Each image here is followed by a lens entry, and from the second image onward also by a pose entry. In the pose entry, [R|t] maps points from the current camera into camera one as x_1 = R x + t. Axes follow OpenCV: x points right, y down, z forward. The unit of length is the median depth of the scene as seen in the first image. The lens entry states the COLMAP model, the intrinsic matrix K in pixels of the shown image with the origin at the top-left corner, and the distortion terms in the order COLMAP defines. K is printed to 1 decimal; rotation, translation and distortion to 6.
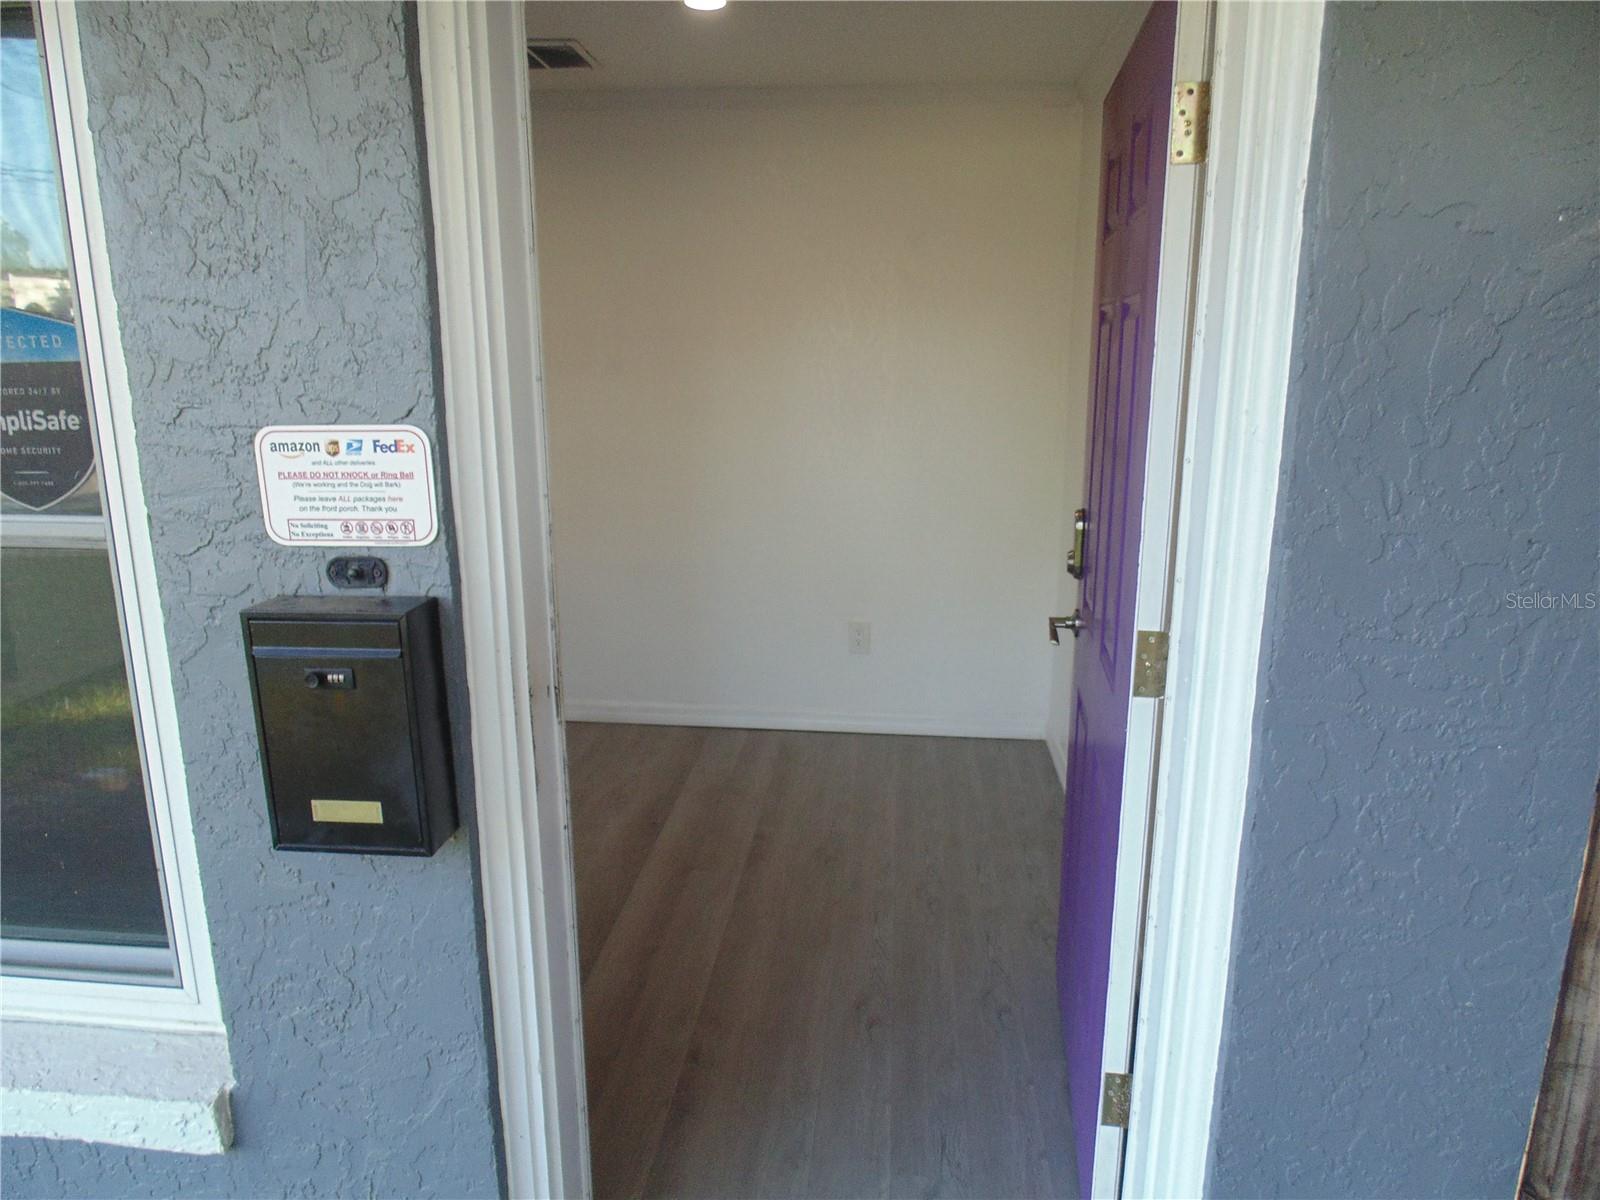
lens RADIAL K [[1043.3, 0, 800.0], [0, 1043.3, 600.0], [0, 0, 1]] dist [-0.000057, 0.000463]
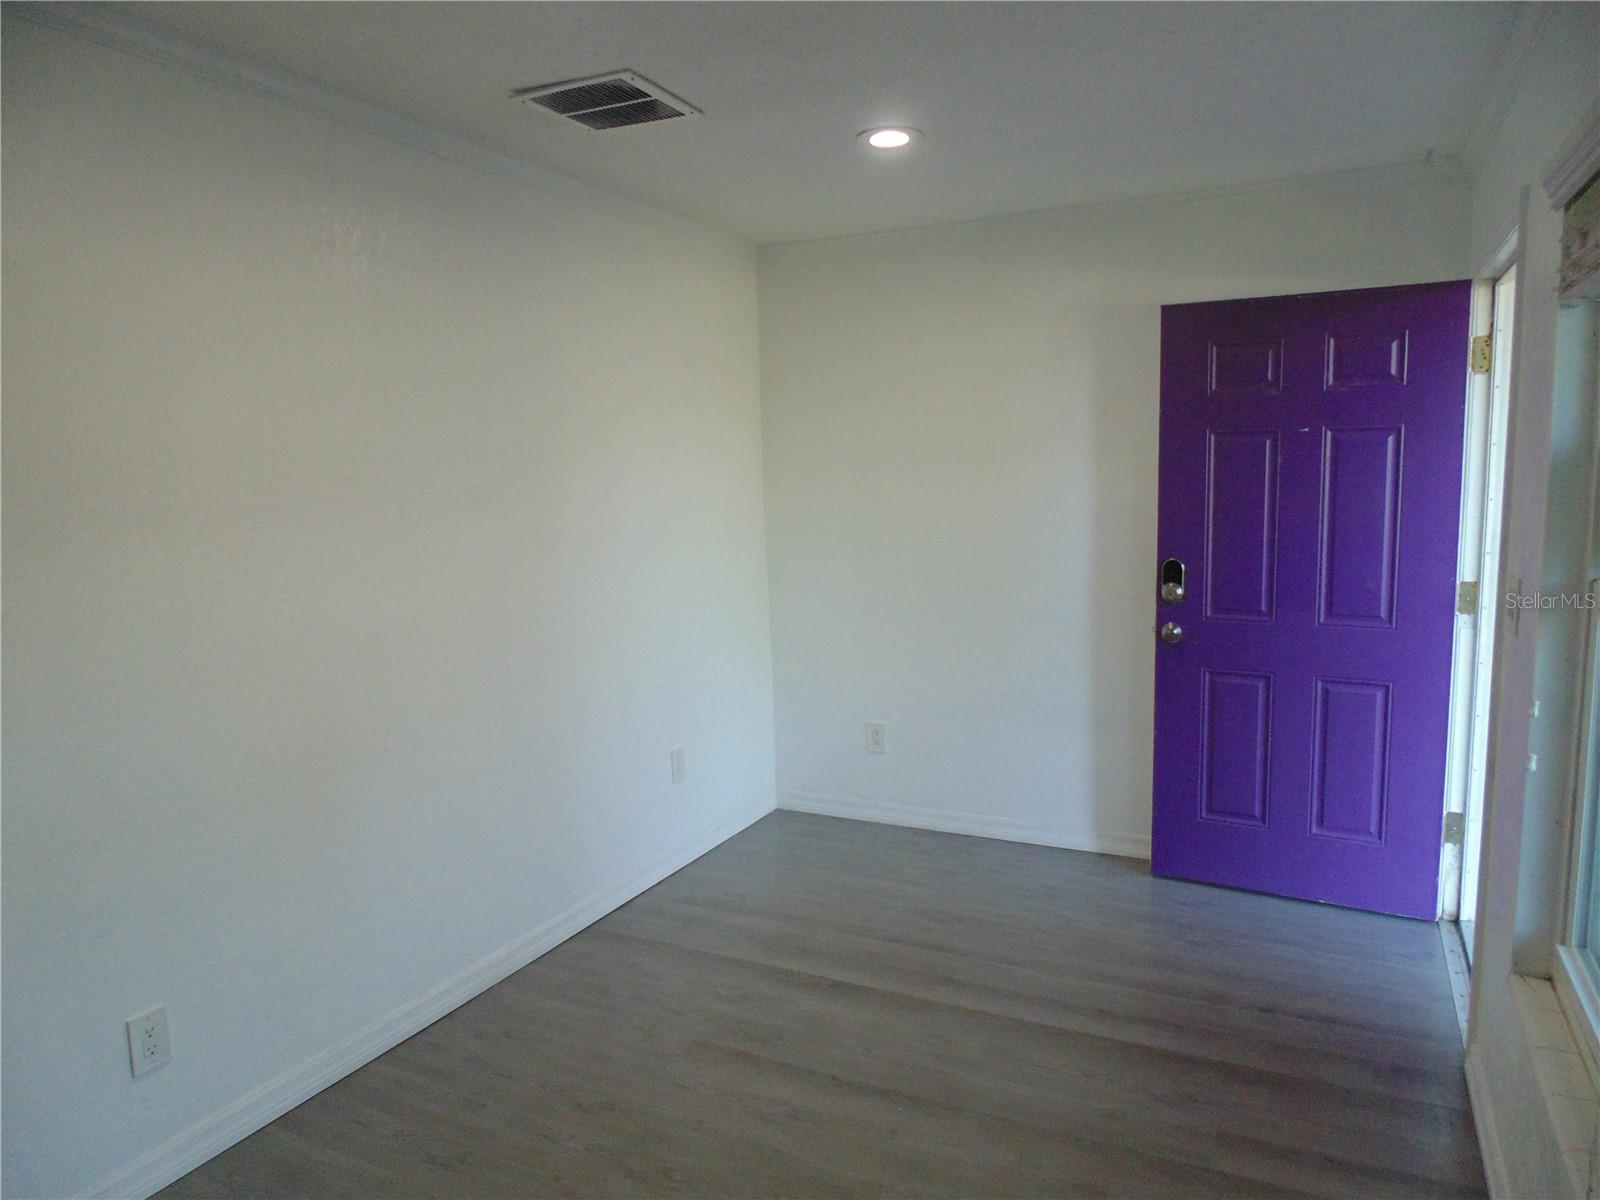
lens RADIAL K [[1043.3, 0, 800.0], [0, 1043.3, 600.0], [0, 0, 1]] dist [-0.000057, 0.000463]
pose [[0.362102, -0.123721, 0.923891, -0.893615], [0.236517, 0.970910, 0.037319, -0.140706], [-0.901633, 0.205003, 0.380831, 0.589900]]
